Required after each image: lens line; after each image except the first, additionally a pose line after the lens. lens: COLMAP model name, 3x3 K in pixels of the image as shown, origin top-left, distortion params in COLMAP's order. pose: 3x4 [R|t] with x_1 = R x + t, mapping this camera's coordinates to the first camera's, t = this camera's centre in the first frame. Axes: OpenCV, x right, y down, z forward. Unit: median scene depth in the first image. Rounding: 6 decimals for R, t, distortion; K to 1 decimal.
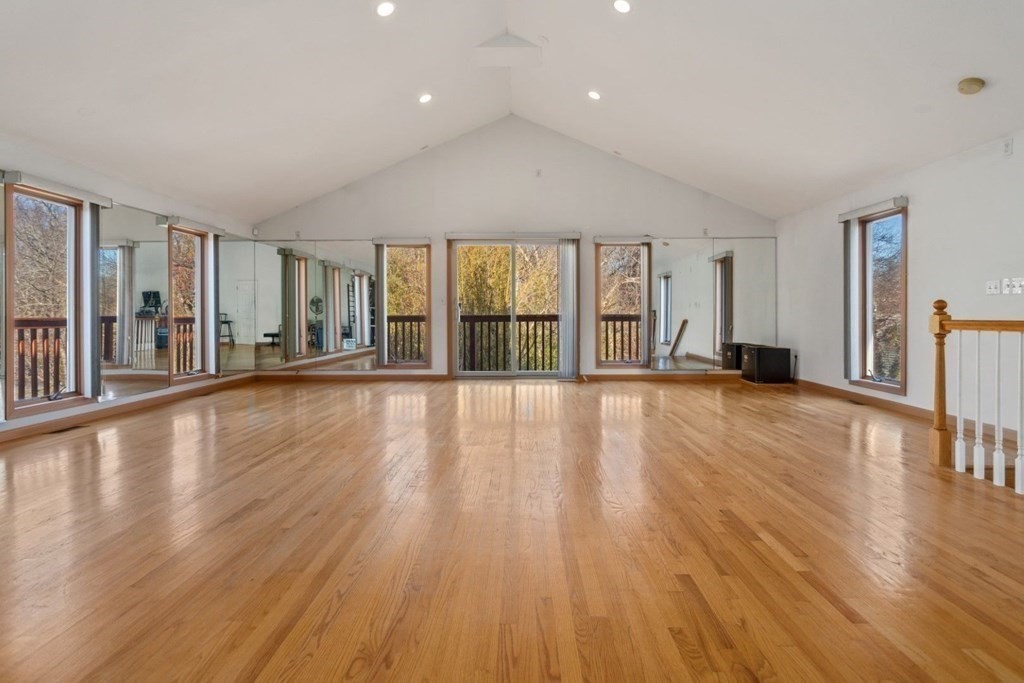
lens RADIAL K [[478.9, 0, 512.5], [0, 478.9, 320.9], [0, 0, 1]] dist [0.001157, 0.000495]
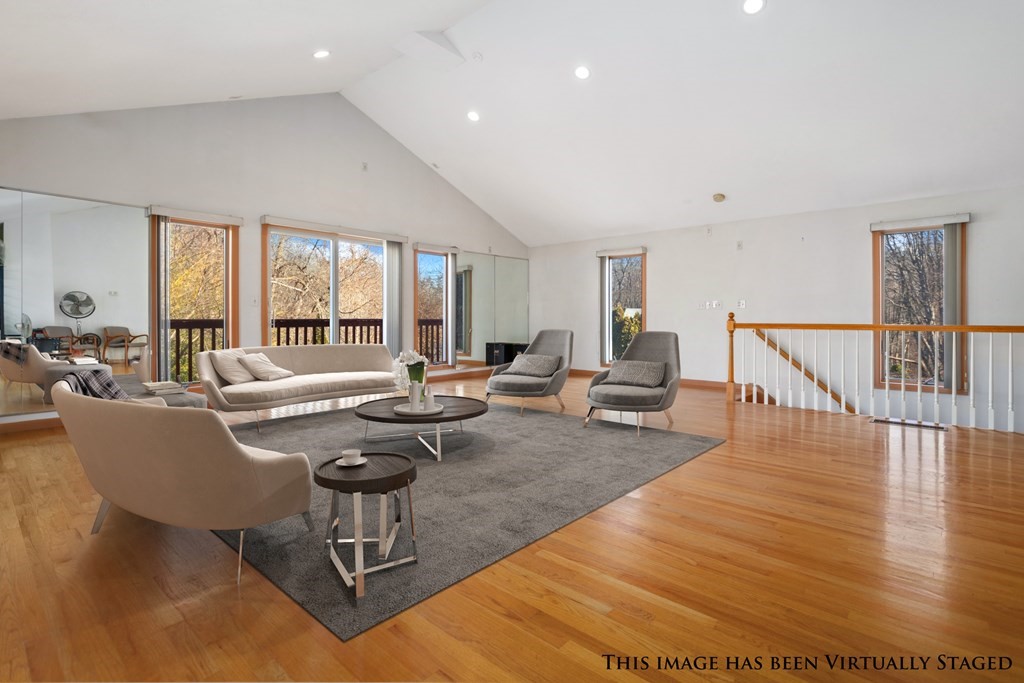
lens RADIAL K [[486.4, 0, 509.8], [0, 486.4, 322.5], [0, 0, 1]] dist [-0.000608, 0.000249]
pose [[0.673683, -0.000361, 0.739020, -0.513709], [0.005378, 0.999976, -0.004415, -0.000501], [-0.739001, 0.006949, 0.673669, 0.180013]]
